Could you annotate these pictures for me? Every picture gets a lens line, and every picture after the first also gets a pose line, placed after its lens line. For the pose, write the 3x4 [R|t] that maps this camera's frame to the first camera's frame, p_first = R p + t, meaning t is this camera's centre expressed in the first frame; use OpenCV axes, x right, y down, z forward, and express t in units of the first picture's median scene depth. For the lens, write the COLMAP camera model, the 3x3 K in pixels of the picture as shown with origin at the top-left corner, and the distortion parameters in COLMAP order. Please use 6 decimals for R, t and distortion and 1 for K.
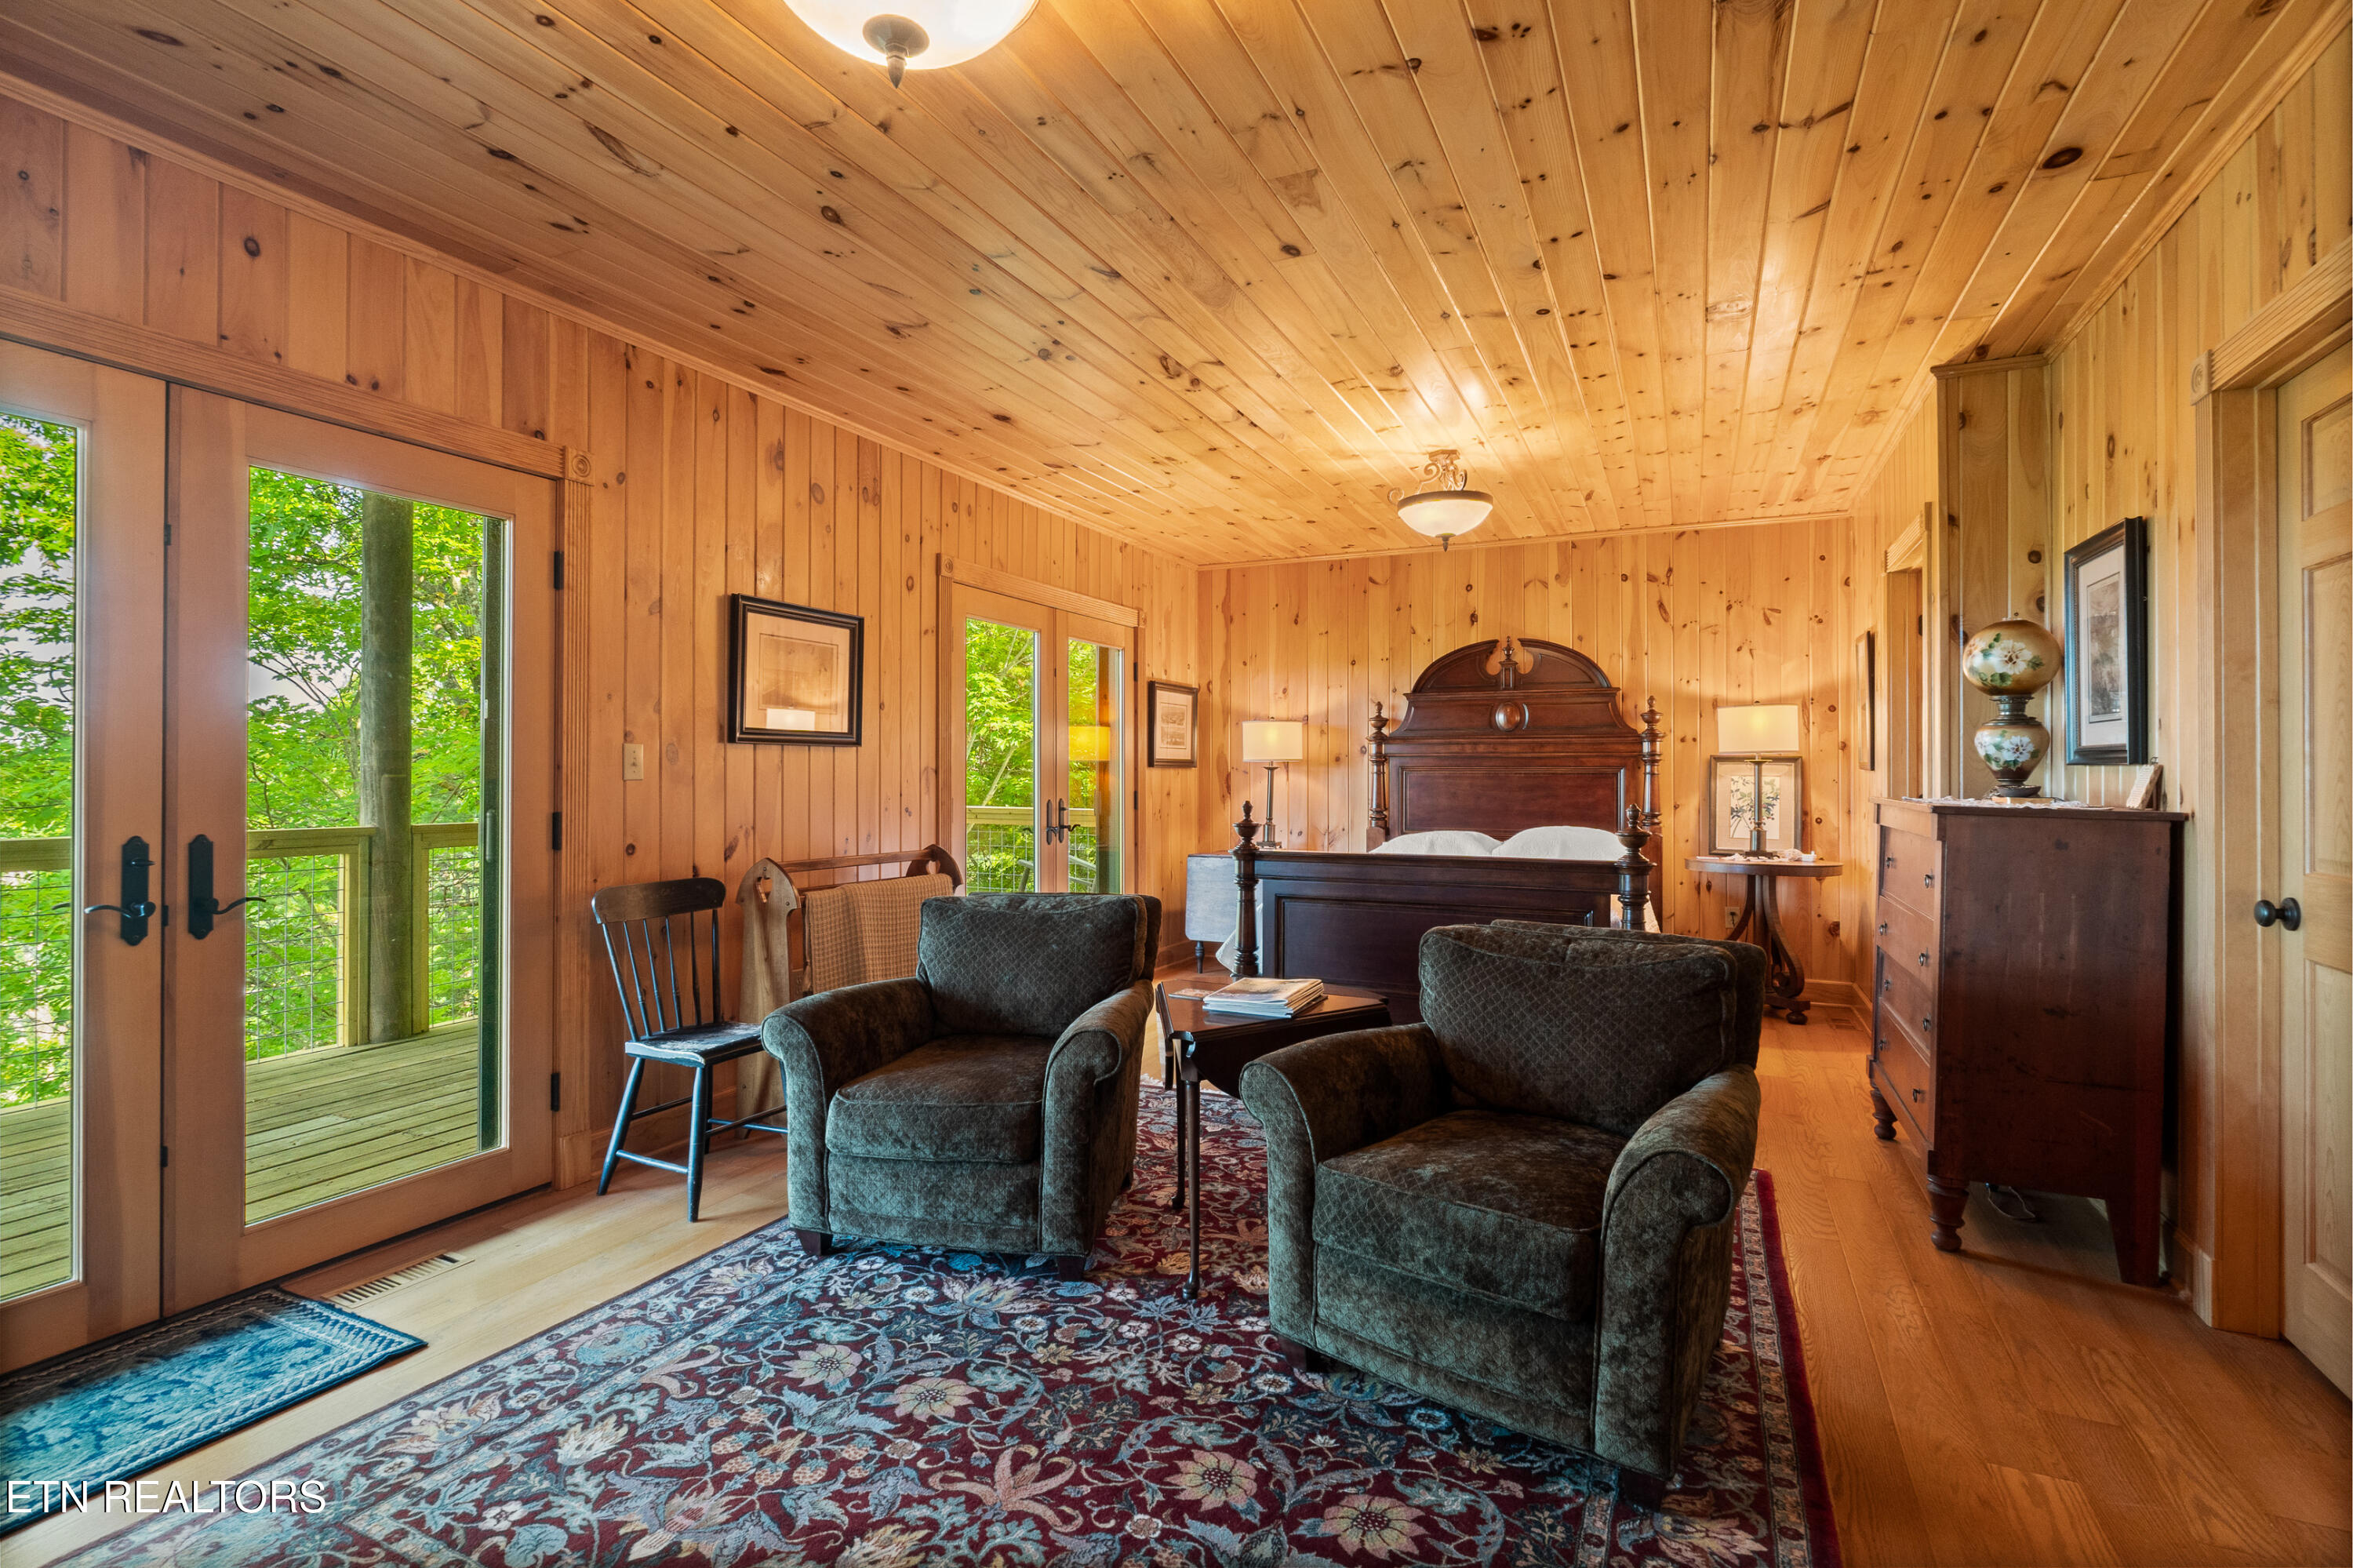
lens RADIAL K [[1161.4, 0, 1156.1], [0, 1161.4, 766.6], [0, 0, 1]] dist [-0.003760, -0.001358]
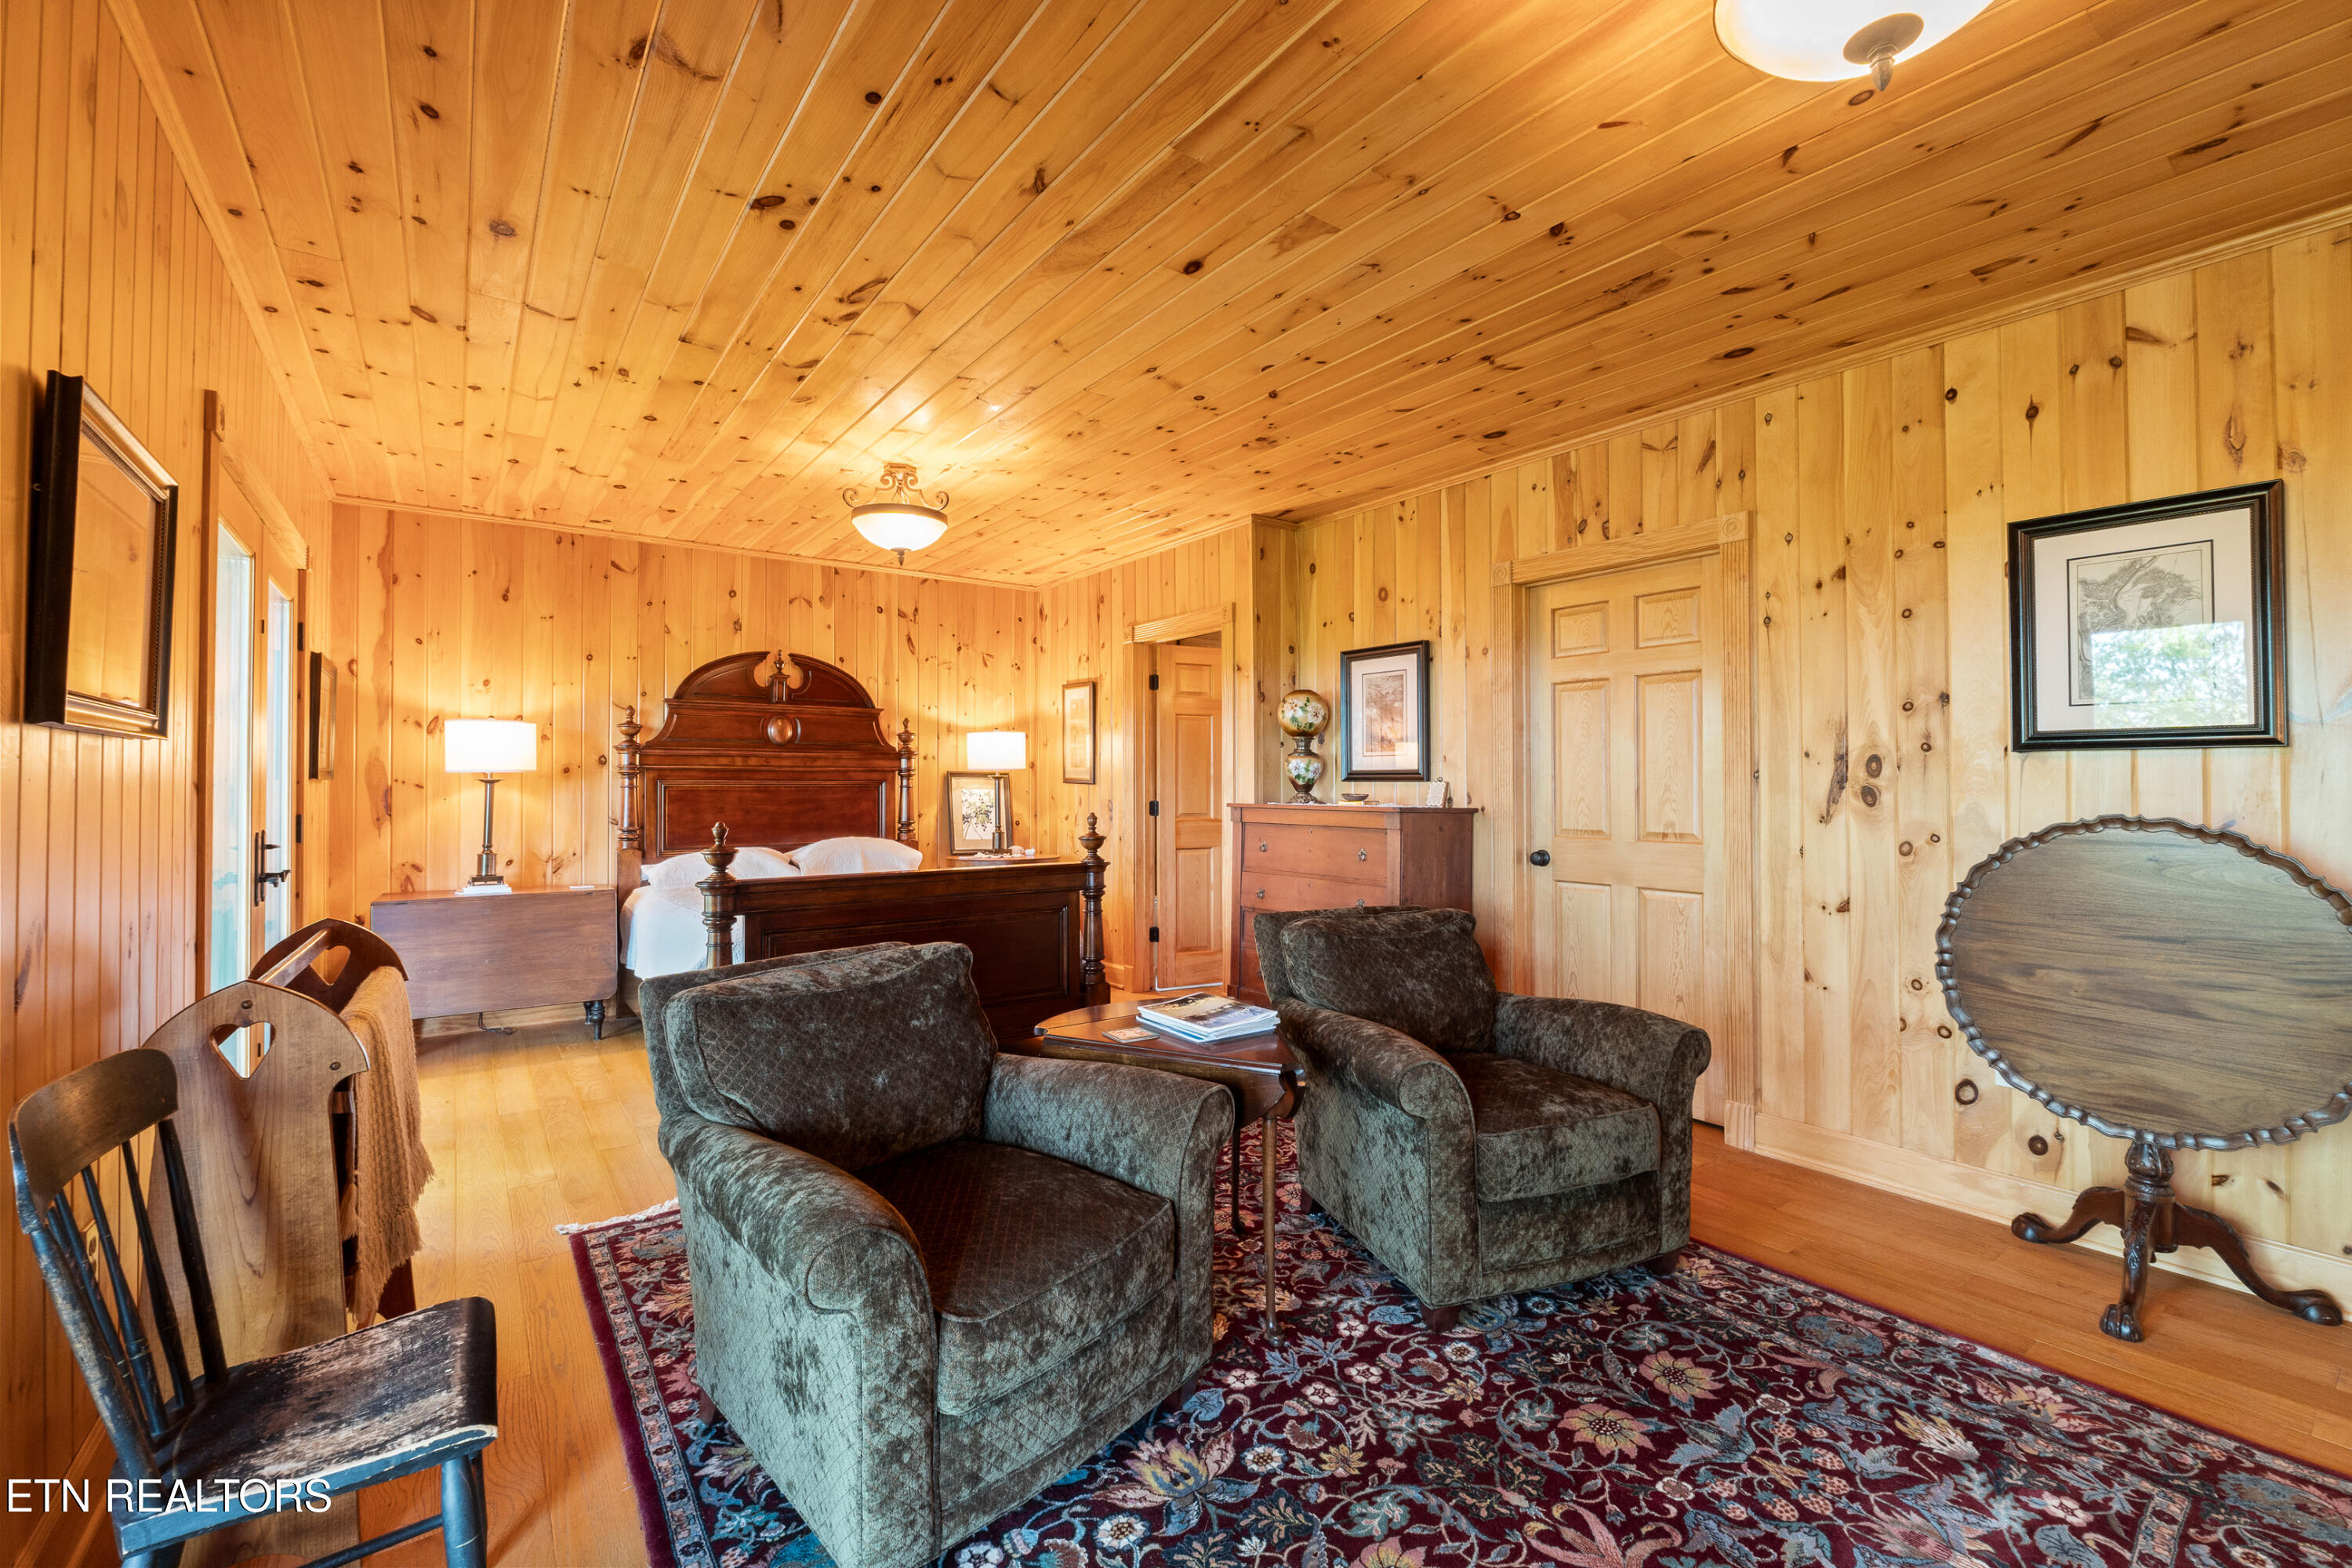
lens RADIAL K [[999.3, 0, 1237.0], [0, 999.3, 763.9], [0, 0, 1]] dist [-0.006790, -0.000366]
pose [[0.444555, 0.016938, 0.895591, -0.572108], [-0.002765, 0.999842, -0.017537, -0.000013], [-0.895747, 0.005320, 0.444532, 0.528865]]
